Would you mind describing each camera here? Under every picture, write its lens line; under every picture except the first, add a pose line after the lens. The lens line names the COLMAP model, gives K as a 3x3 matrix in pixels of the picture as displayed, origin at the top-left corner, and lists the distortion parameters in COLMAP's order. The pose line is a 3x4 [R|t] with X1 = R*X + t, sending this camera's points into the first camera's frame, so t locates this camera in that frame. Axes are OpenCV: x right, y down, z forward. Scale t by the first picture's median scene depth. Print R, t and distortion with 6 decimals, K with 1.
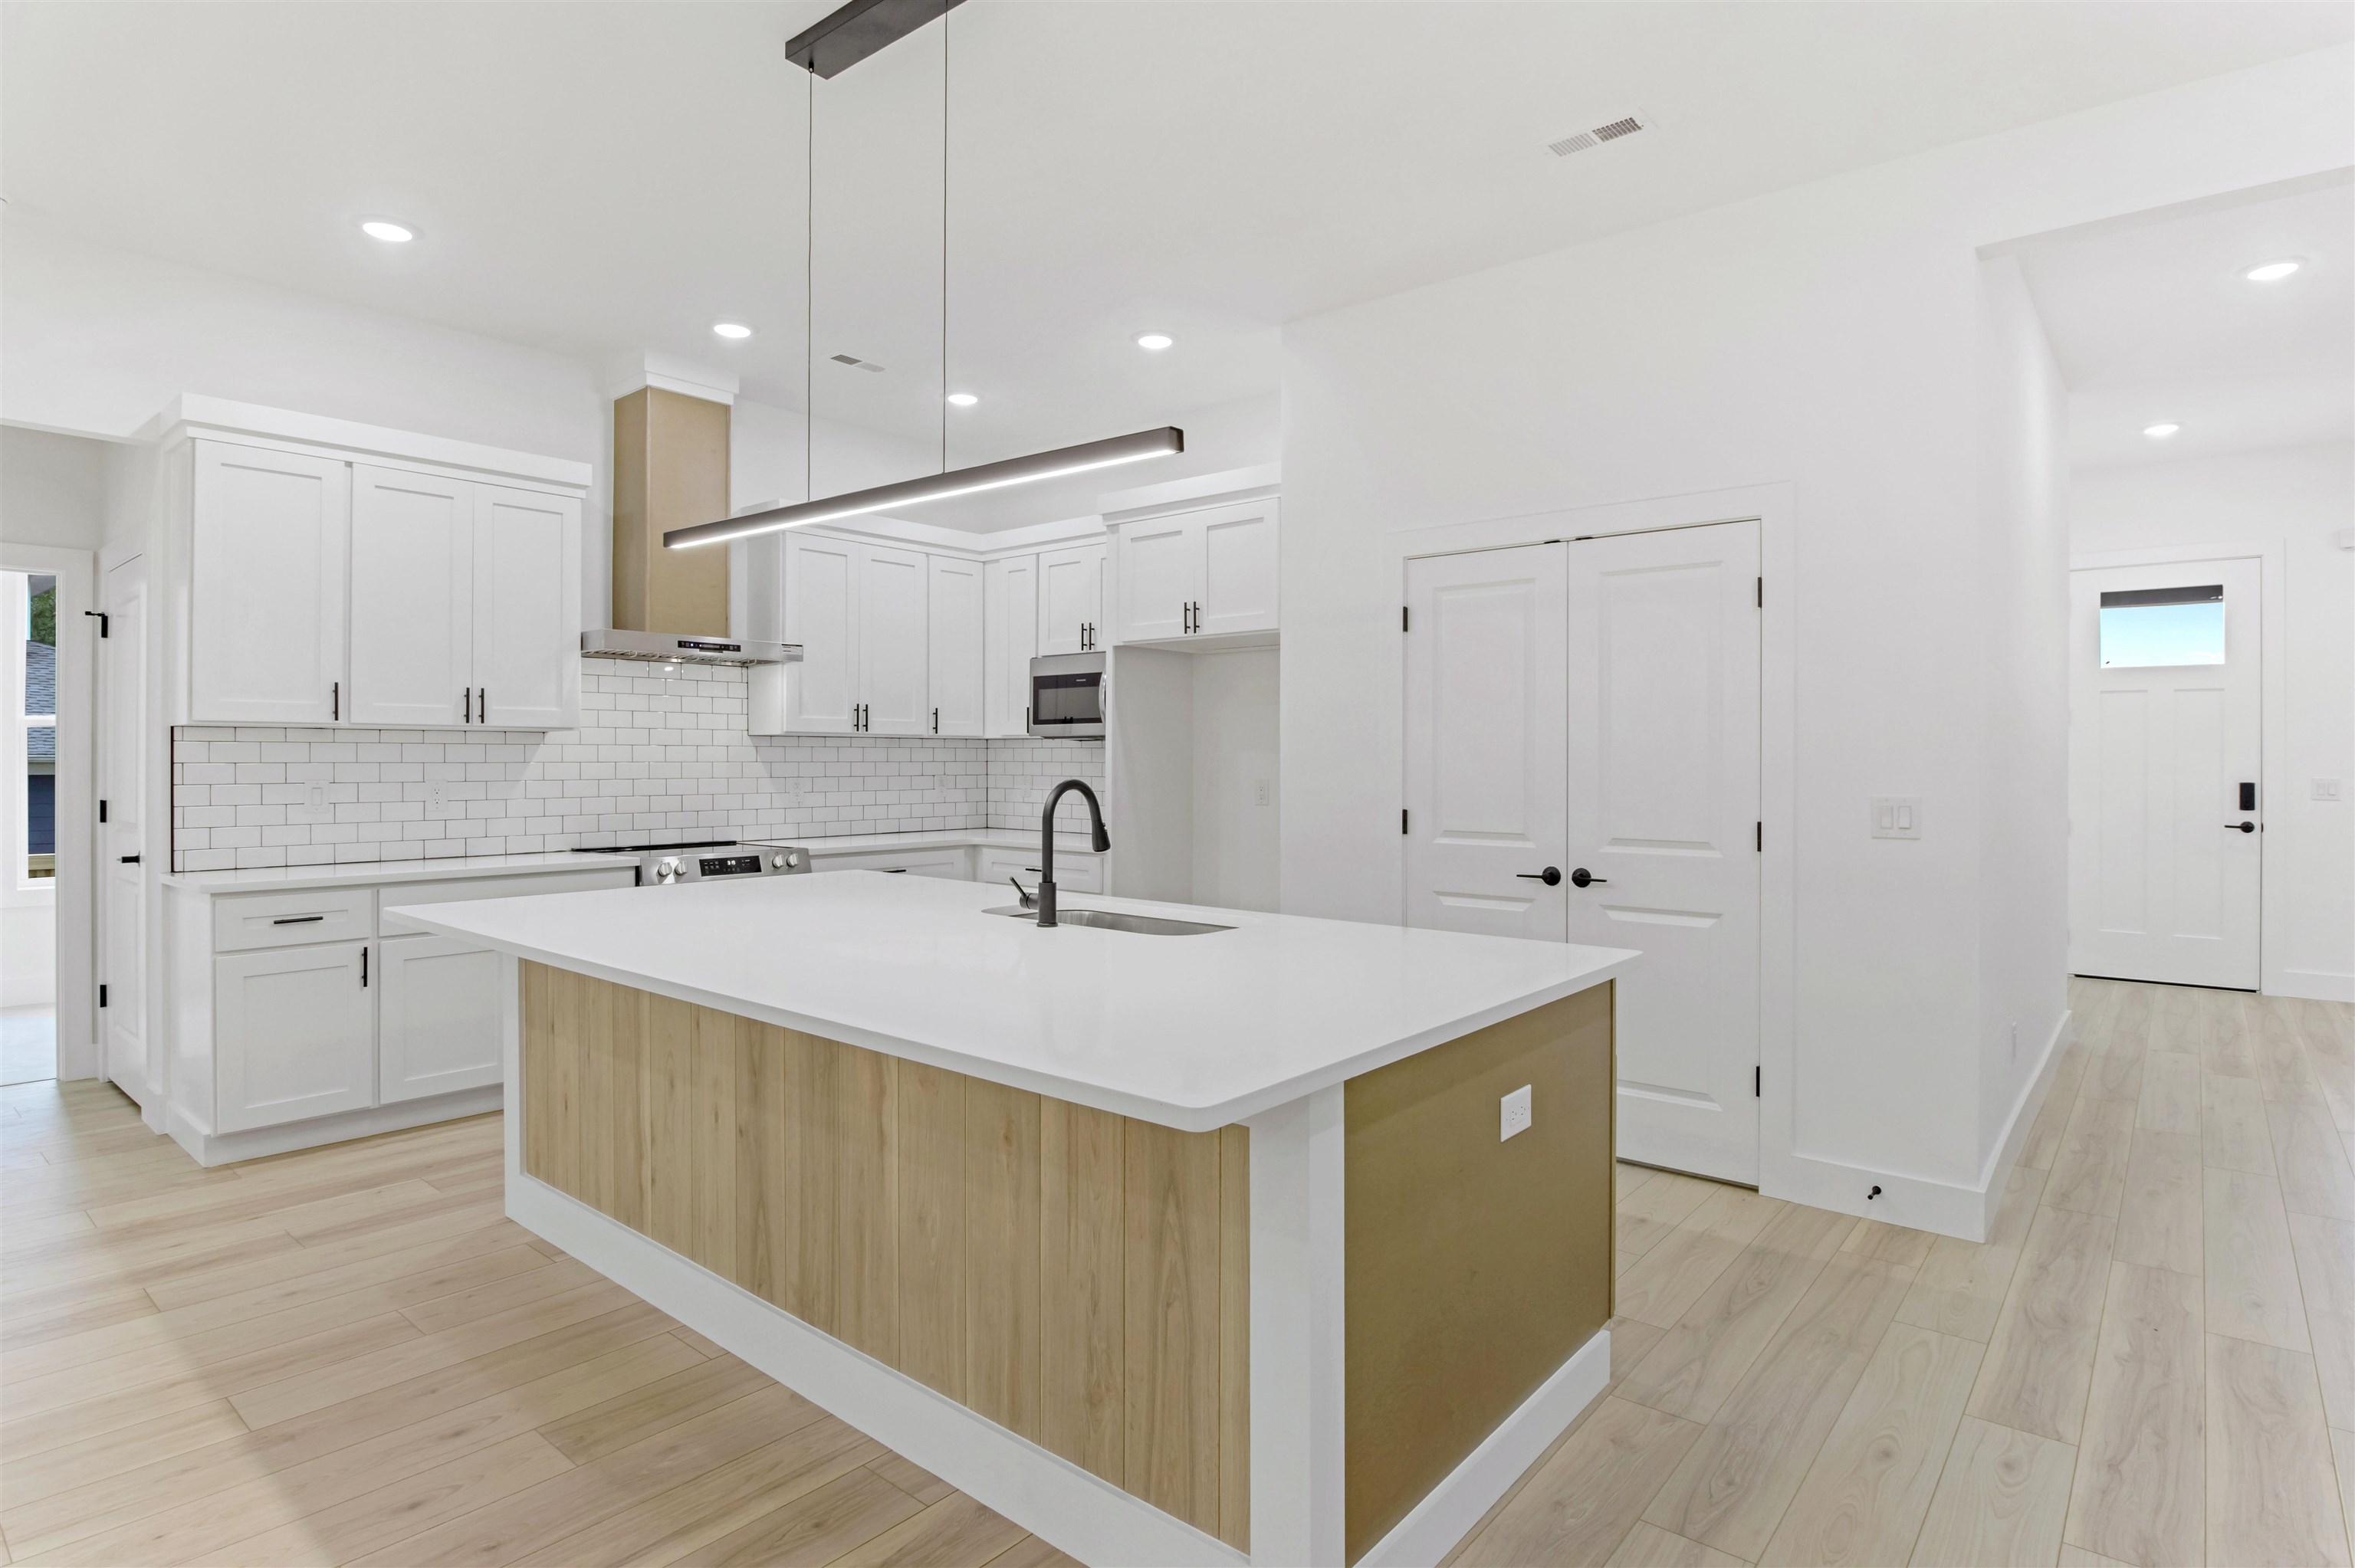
lens RADIAL K [[1219.3, 0, 1172.5], [0, 1219.3, 760.0], [0, 0, 1]] dist [-0.016356, -0.000756]
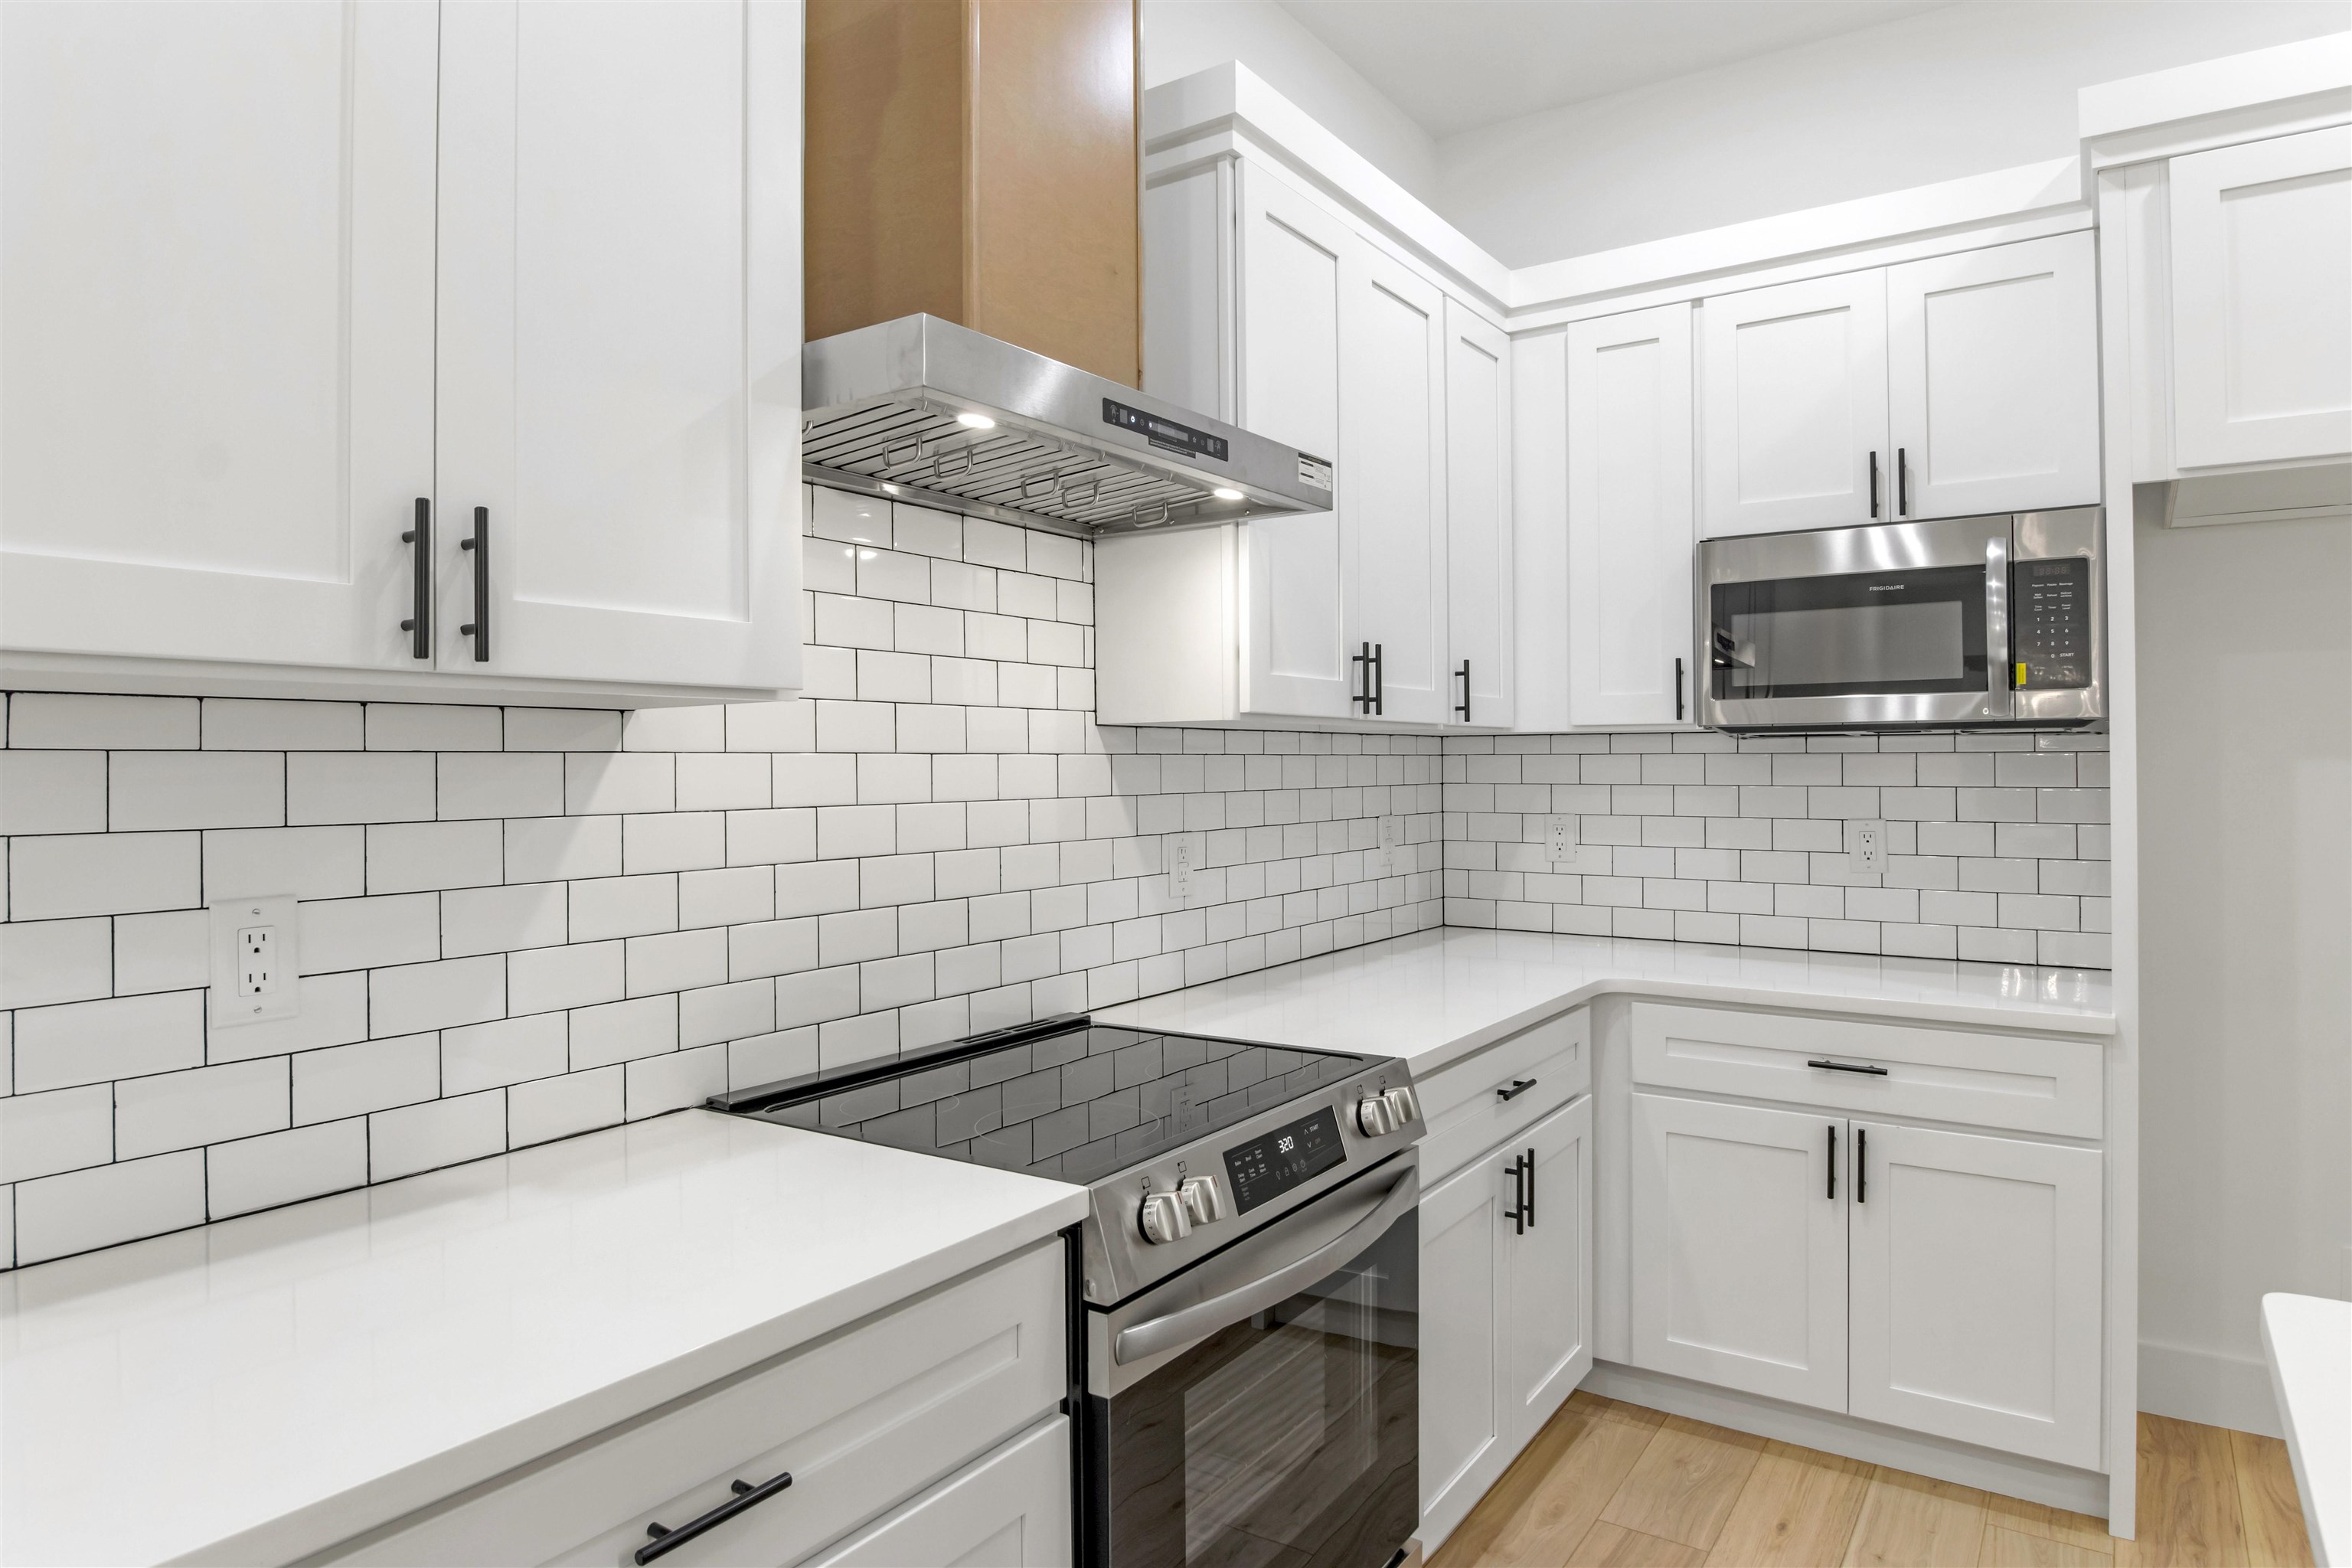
lens RADIAL K [[1393.5, 0, 1172.0], [0, 1393.5, 752.9], [0, 0, 1]] dist [-0.021906, -0.000370]
pose [[0.994945, -0.005668, 0.100256, -0.386188], [0.006540, 0.999944, -0.008376, -0.008404], [-0.100203, 0.008989, 0.994926, 0.602399]]
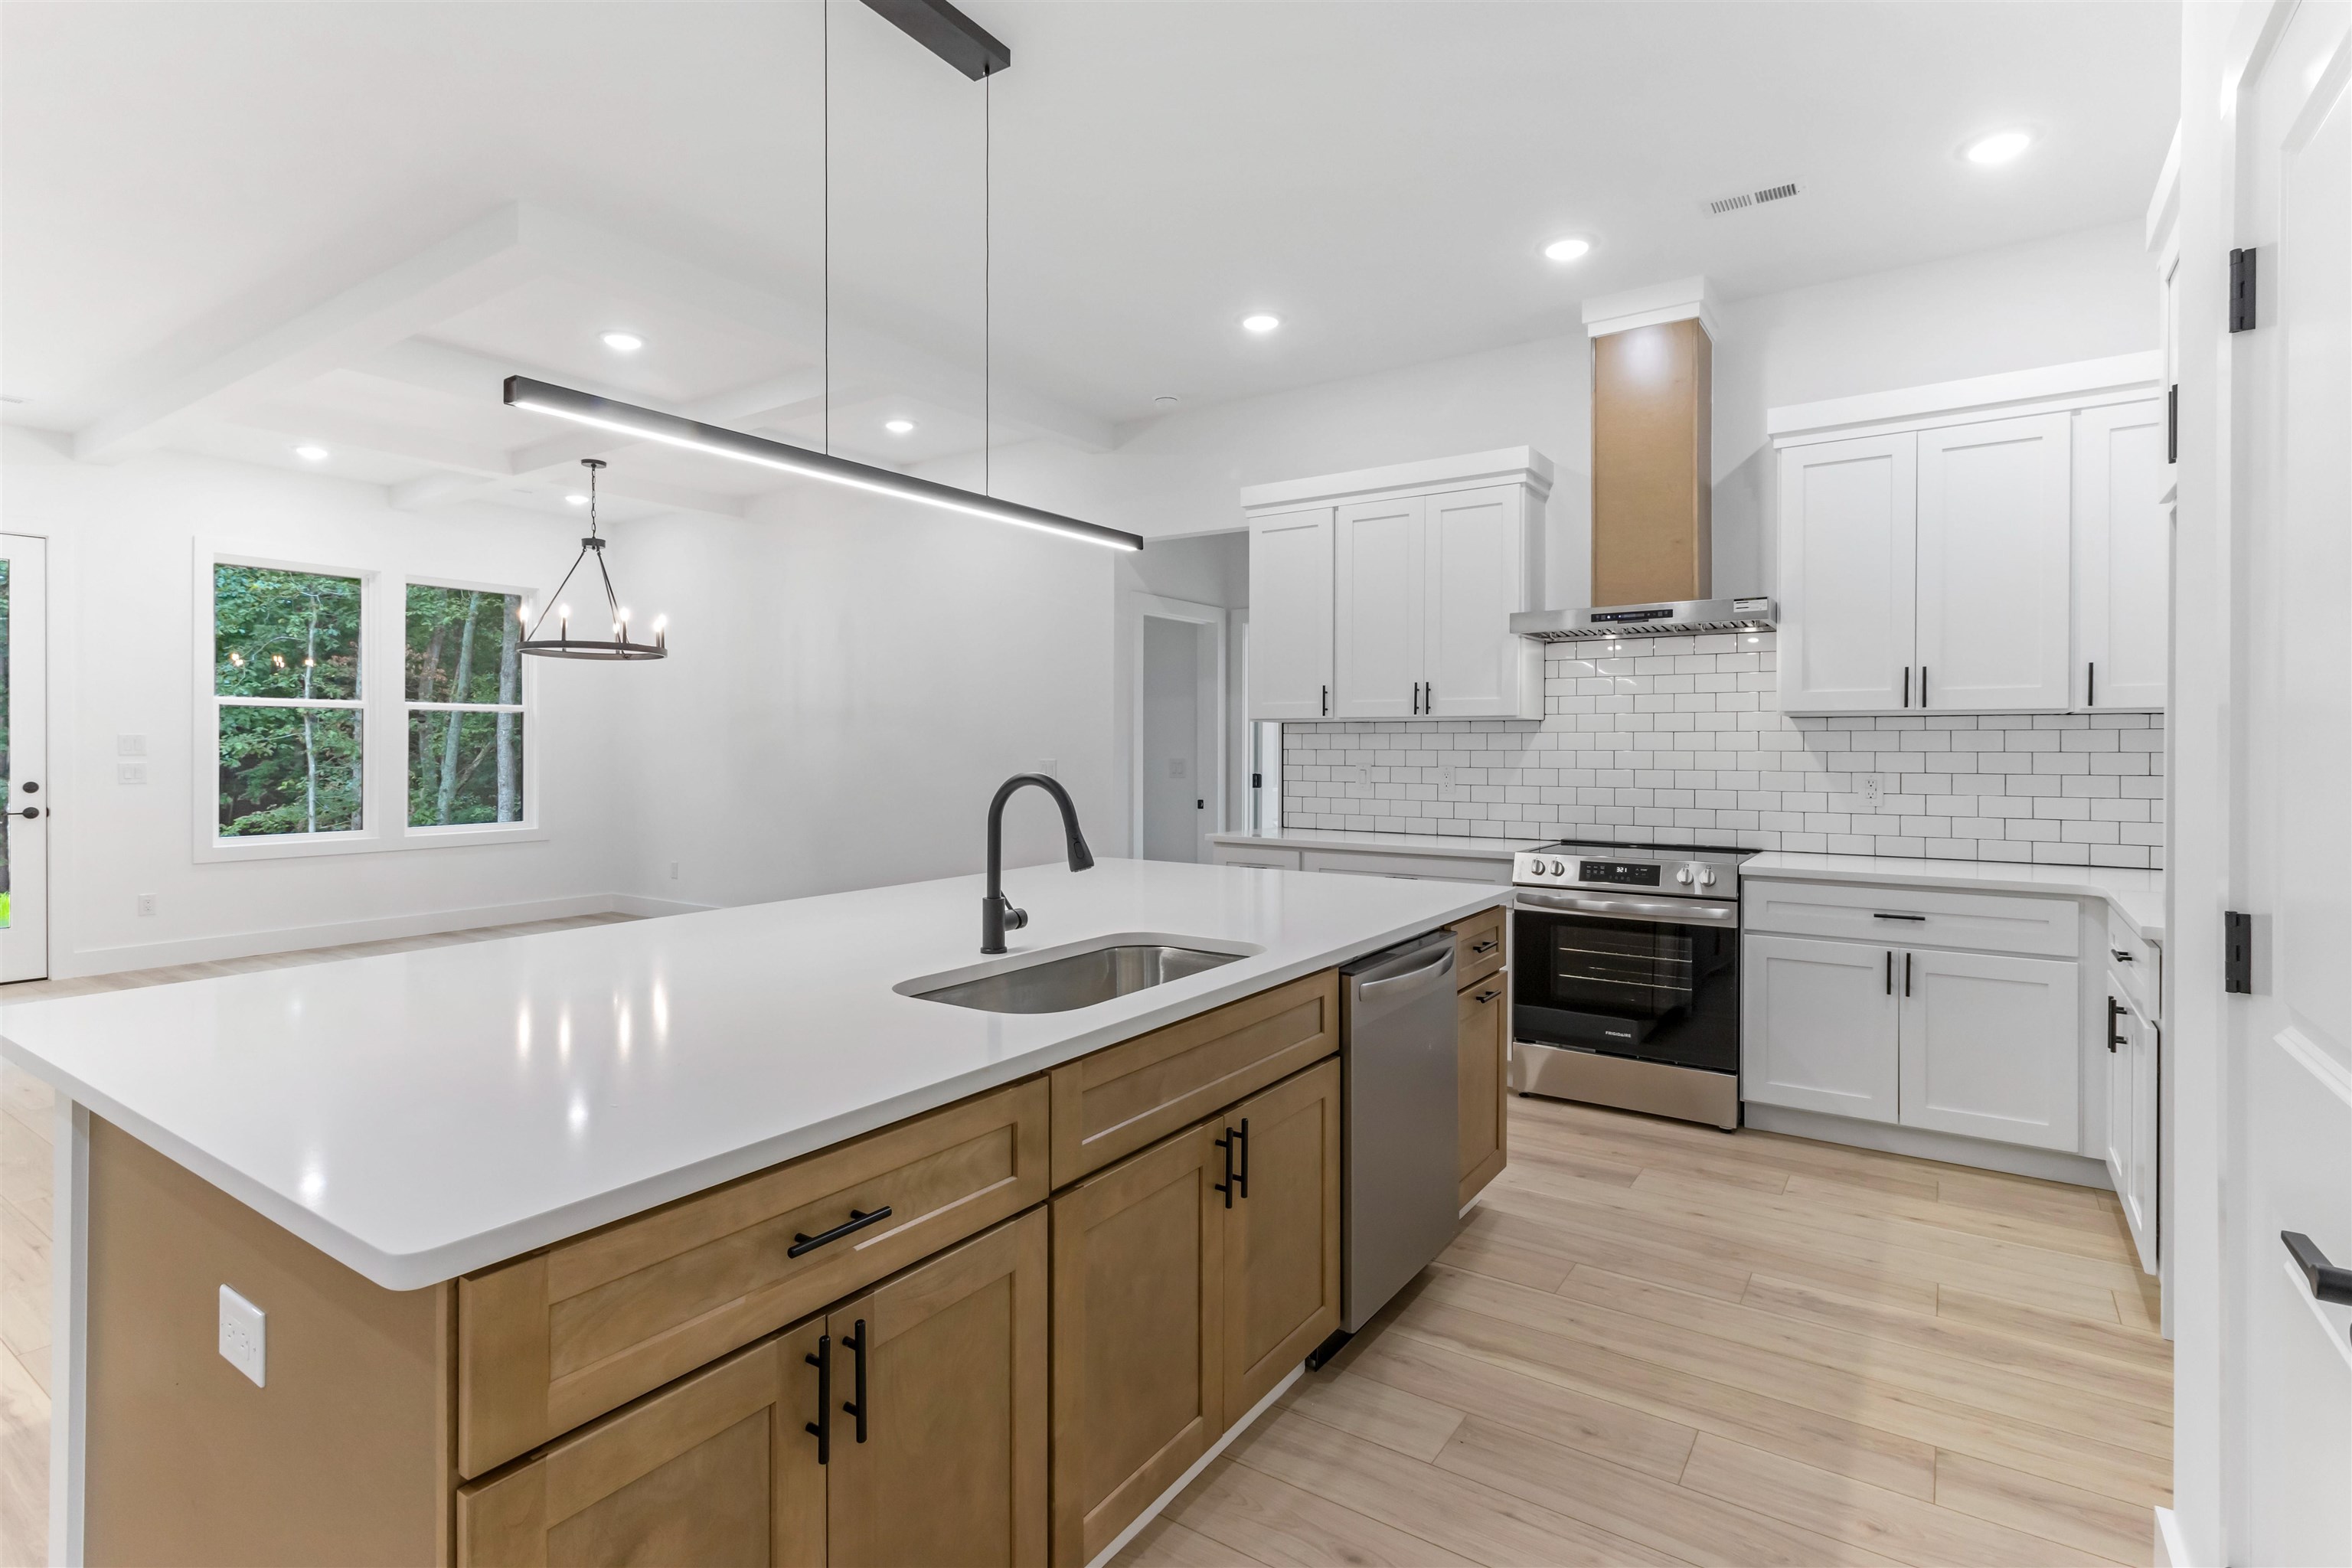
lens RADIAL K [[1151.8, 0, 1179.4], [0, 1151.8, 761.3], [0, 0, 1]] dist [0.011874, -0.014756]
pose [[0.091274, 0.013321, -0.995737, 0.375268], [-0.001822, 0.999911, 0.013210, -0.001045], [0.995824, 0.000609, 0.091290, 0.565119]]
